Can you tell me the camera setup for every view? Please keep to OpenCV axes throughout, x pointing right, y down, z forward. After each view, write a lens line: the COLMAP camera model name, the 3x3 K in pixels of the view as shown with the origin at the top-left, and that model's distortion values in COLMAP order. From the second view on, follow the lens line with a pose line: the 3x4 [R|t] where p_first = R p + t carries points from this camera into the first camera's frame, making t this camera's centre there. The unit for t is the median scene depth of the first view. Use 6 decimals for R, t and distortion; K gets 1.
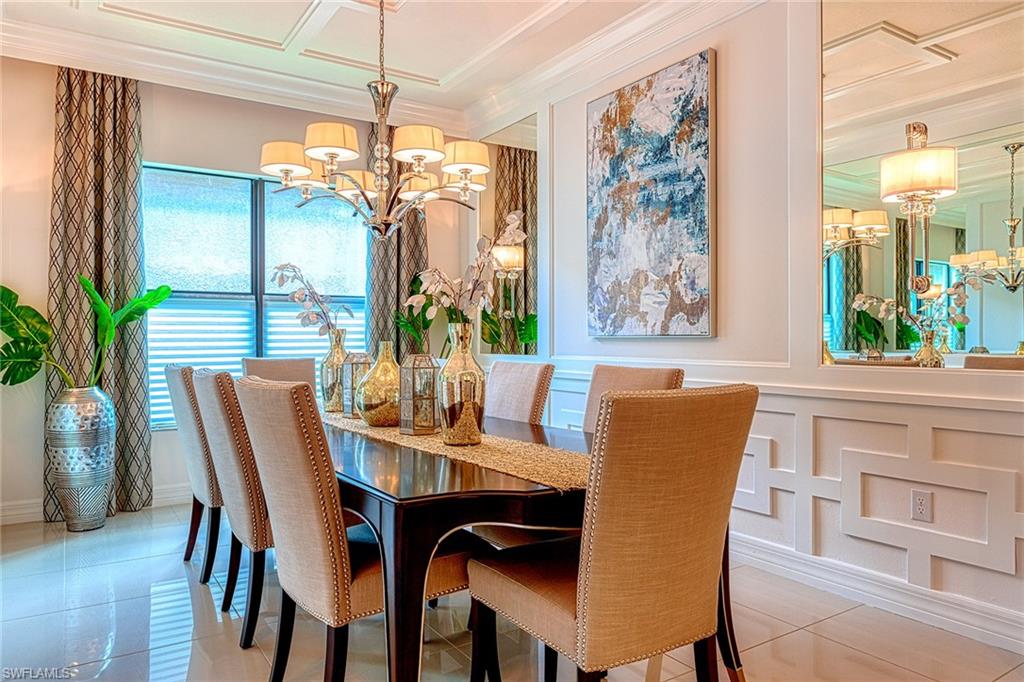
lens RADIAL K [[685.4, 0, 512.0], [0, 685.4, 341.0], [0, 0, 1]] dist [-0.001444, -0.000651]
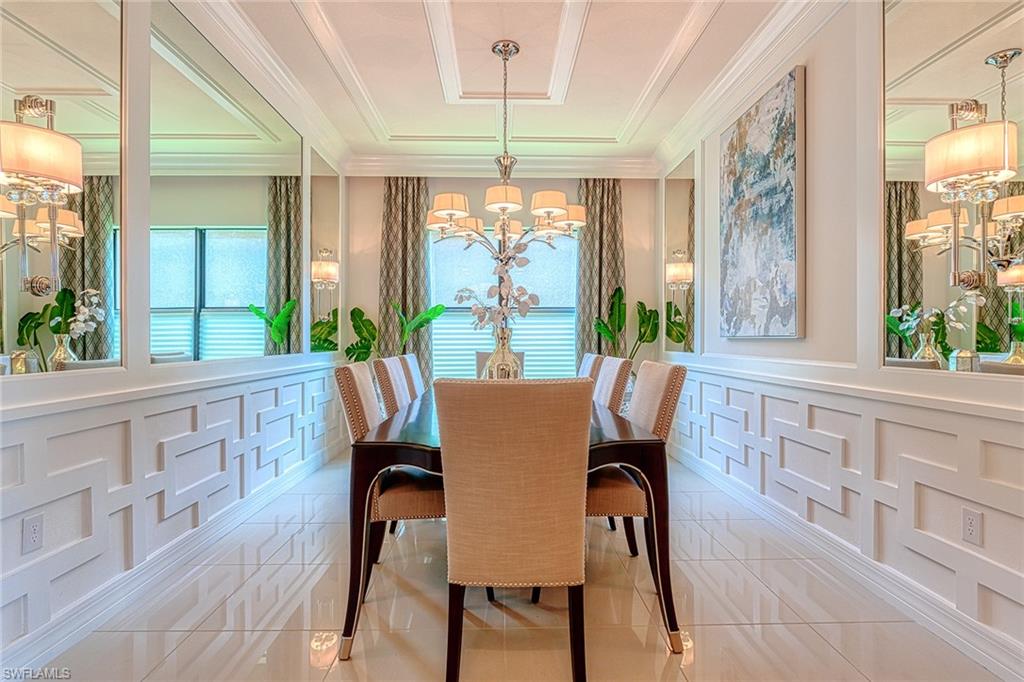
lens RADIAL K [[525.1, 0, 512.0], [0, 525.1, 341.0], [0, 0, 1]] dist [-0.006958, -0.000209]
pose [[0.851786, 0.004852, -0.523867, 0.322992], [-0.004336, 0.999988, 0.002210, -0.000711], [0.523872, 0.000389, 0.851797, 0.074731]]
